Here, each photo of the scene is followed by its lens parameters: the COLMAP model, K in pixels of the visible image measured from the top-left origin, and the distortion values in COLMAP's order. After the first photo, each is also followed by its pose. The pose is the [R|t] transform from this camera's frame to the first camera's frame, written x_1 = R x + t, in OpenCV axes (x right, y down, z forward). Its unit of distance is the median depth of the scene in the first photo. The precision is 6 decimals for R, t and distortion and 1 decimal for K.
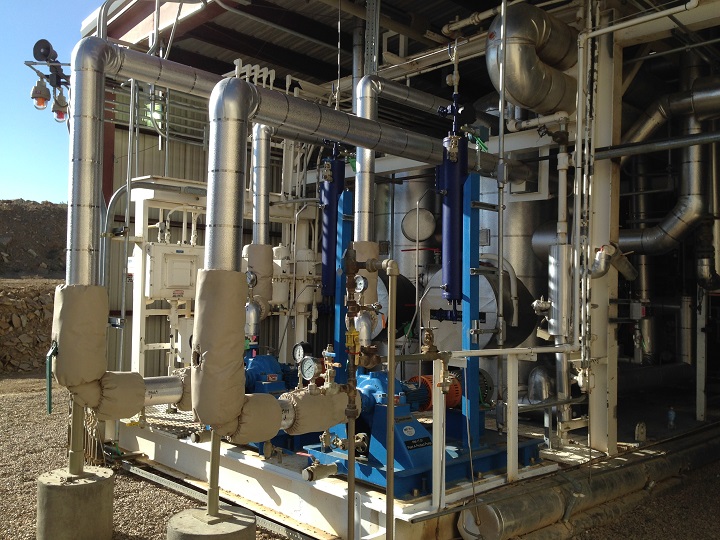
lens RADIAL K [[674.9, 0, 362.5], [0, 674.9, 271.1], [0, 0, 1]] dist [0.024143, 0.000000]
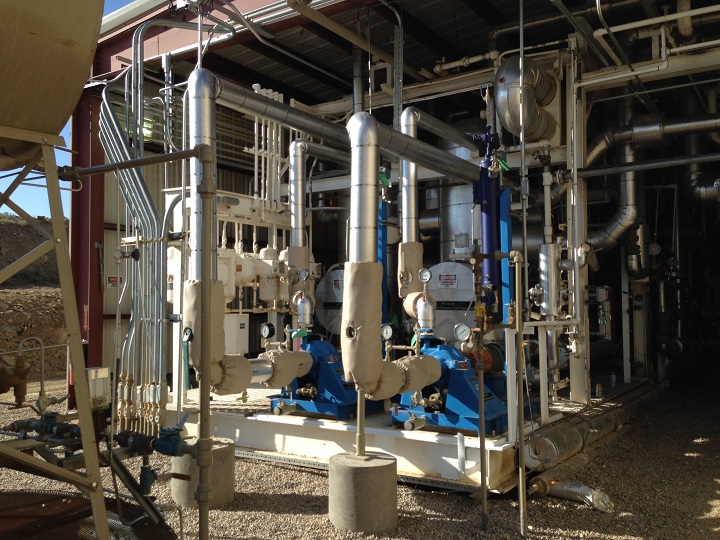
lens RADIAL K [[674.9, 0, 356.5], [0, 674.9, 268.8], [0, 0, 1]] dist [0.024143, 0.000000]
pose [[0.975189, -0.016687, 0.220744, -0.339899], [0.020726, 0.999657, -0.015994, 0.020142], [-0.220401, 0.020172, 0.975201, -0.159582]]
